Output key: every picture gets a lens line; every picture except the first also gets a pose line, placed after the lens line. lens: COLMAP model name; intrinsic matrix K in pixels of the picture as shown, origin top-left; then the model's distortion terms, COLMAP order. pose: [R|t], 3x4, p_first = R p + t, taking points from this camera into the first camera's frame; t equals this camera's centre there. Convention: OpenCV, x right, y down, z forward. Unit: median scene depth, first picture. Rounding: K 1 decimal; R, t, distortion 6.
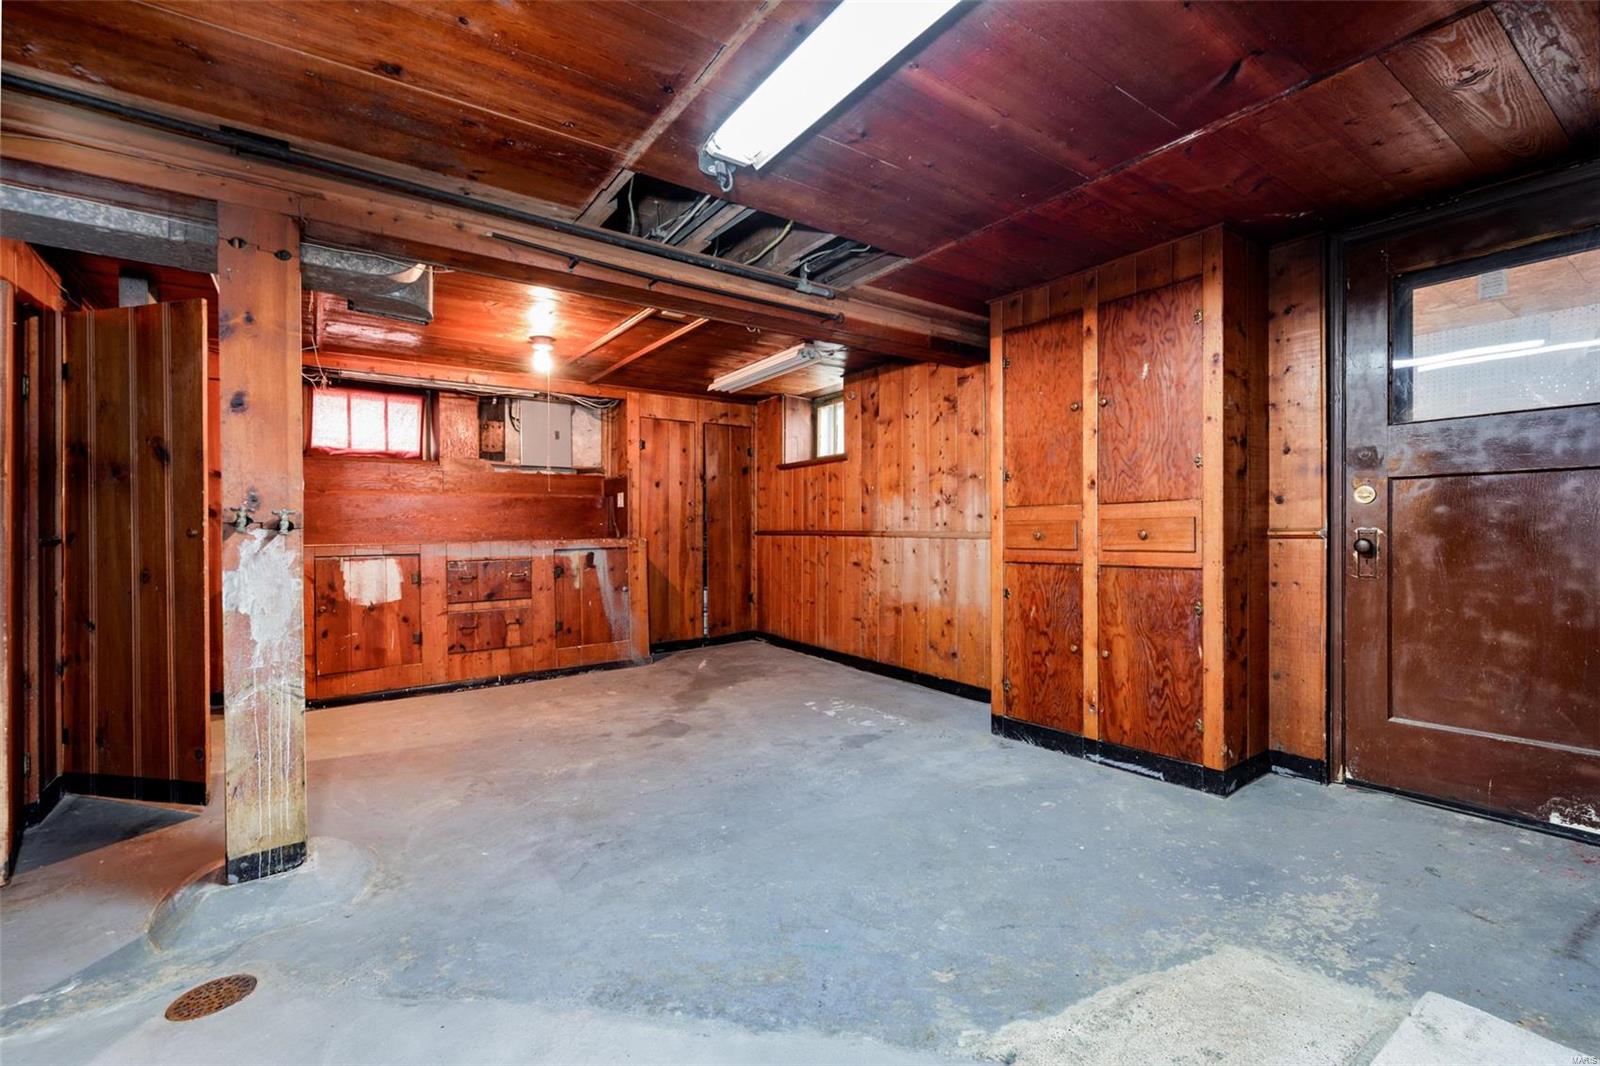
lens RADIAL K [[705.3, 0, 800.3], [0, 705.3, 530.5], [0, 0, 1]] dist [0.002117, -0.000183]
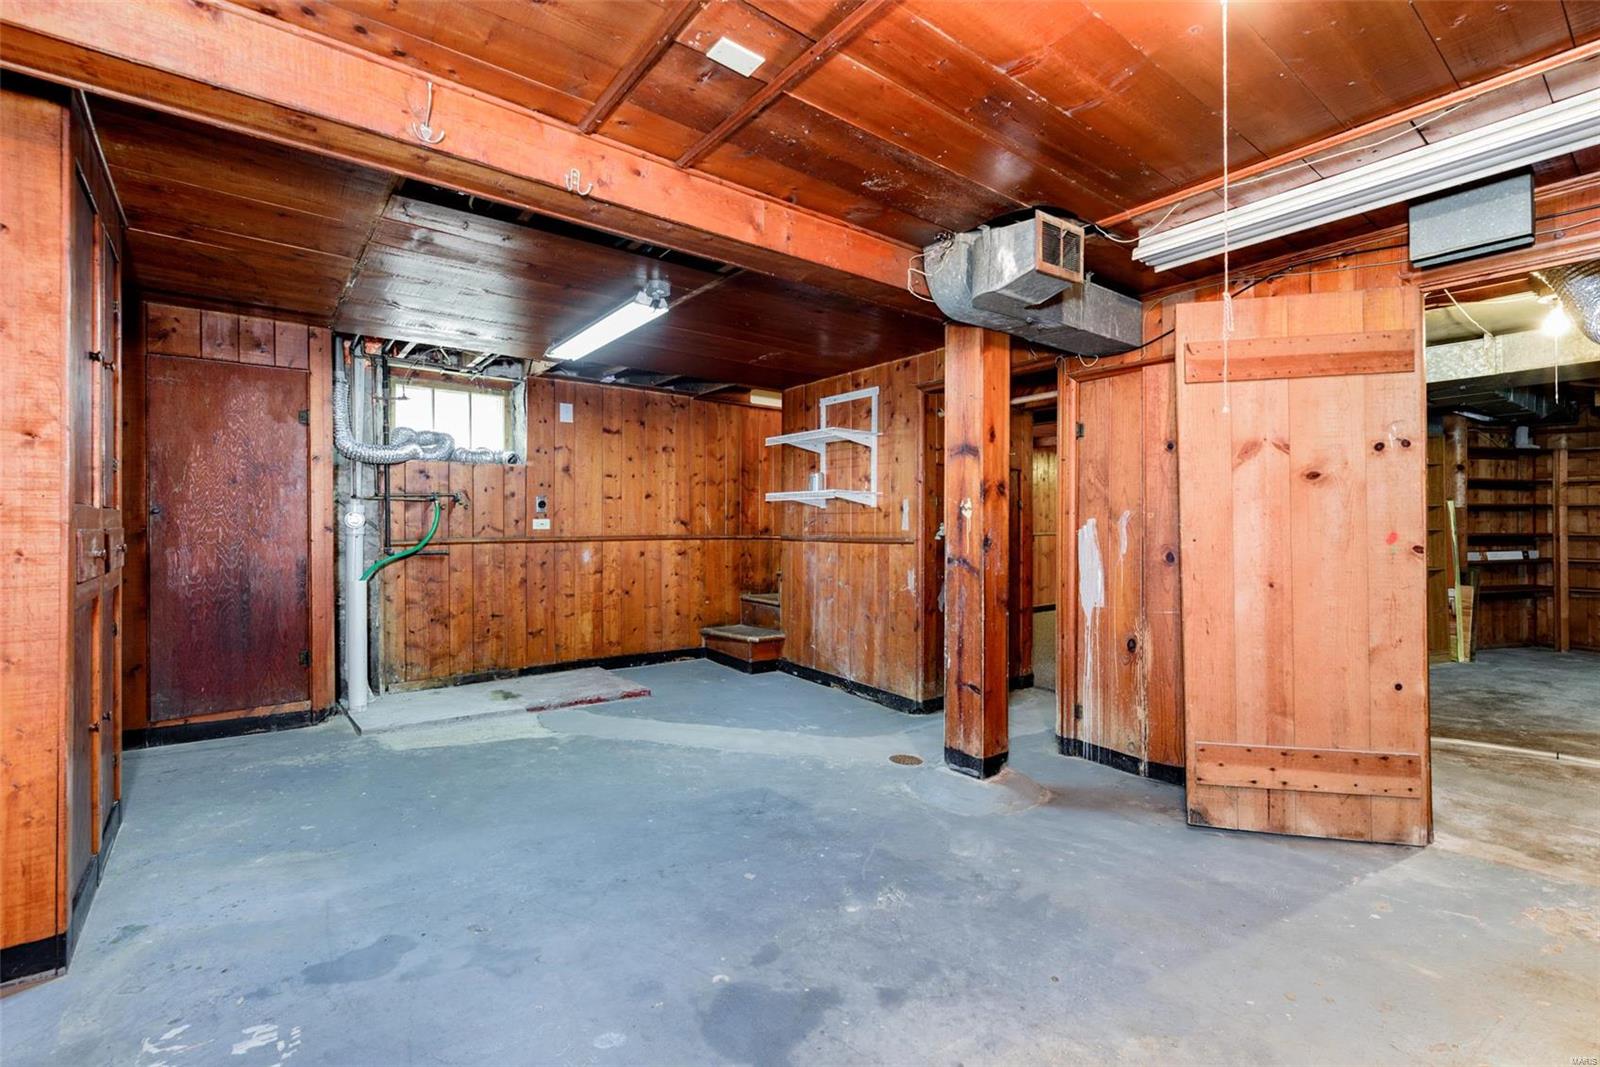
lens RADIAL K [[705.3, 0, 799.0], [0, 705.3, 530.8], [0, 0, 1]] dist [0.002117, -0.000183]
pose [[-0.998501, 0.003946, -0.054599, -0.264867], [0.003824, 0.999990, 0.002345, -0.014719], [0.054608, 0.002133, -0.998506, 1.987253]]
